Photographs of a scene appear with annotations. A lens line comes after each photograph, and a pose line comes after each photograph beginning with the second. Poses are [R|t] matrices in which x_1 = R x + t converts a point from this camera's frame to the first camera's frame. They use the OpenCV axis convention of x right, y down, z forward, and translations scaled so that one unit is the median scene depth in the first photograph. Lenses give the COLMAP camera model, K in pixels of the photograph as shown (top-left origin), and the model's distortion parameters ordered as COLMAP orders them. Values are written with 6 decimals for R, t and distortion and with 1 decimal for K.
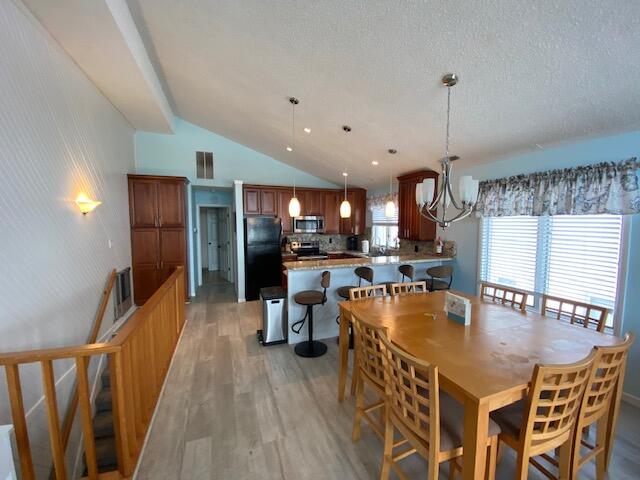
lens RADIAL K [[259.3, 0, 320.0], [0, 259.3, 240.0], [0, 0, 1]] dist [0.032689, -0.027583]
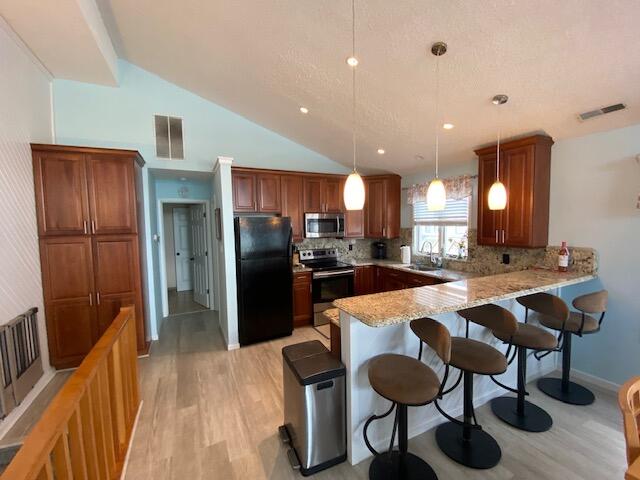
lens RADIAL K [[272.0, 0, 320.0], [0, 272.0, 240.0], [0, 0, 1]] dist [0.023828, -0.023225]
pose [[0.996064, -0.023542, 0.085452, -0.160813], [0.024135, 0.999691, -0.005913, -0.022353], [-0.085286, 0.007952, 0.996325, 0.356161]]
